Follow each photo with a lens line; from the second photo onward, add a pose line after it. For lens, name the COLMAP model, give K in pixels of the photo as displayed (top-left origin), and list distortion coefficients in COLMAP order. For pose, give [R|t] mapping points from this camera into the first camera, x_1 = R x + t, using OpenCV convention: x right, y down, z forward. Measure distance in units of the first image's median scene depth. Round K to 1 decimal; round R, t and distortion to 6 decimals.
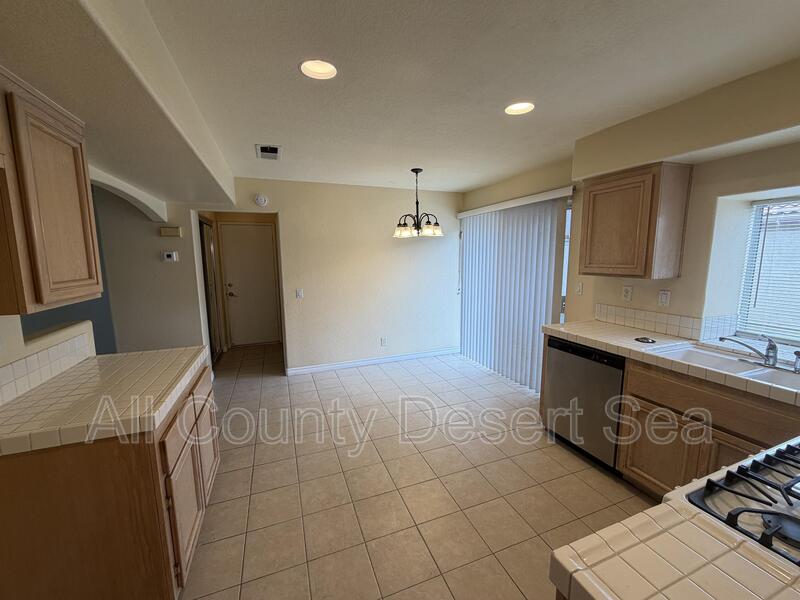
lens RADIAL K [[319.9, 0, 400.0], [0, 319.9, 300.0], [0, 0, 1]] dist [-0.000737, 0.000142]
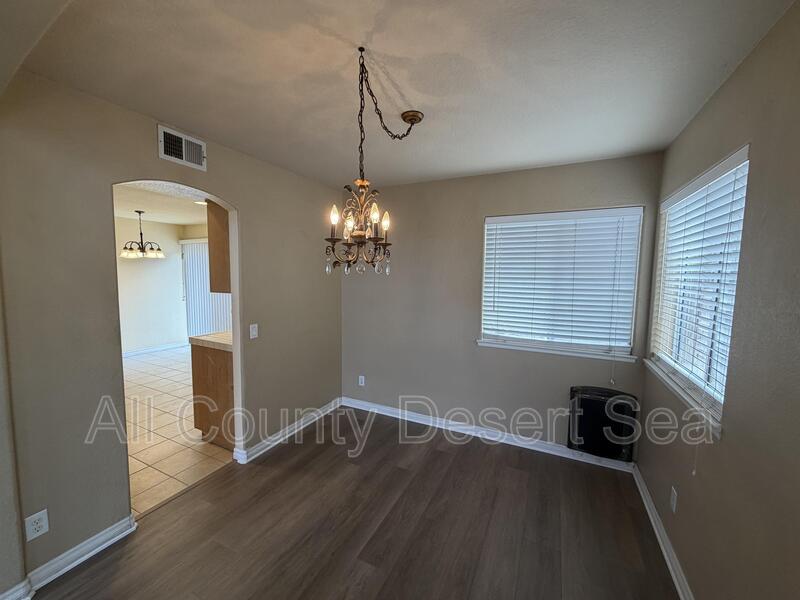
lens RADIAL K [[319.9, 0, 400.0], [0, 319.9, 300.0], [0, 0, 1]] dist [-0.000737, 0.000142]
pose [[0.738589, -0.040597, 0.672933, -0.065177], [0.079803, 0.996432, -0.027477, 0.121625], [-0.669416, 0.073996, 0.739193, -0.804298]]
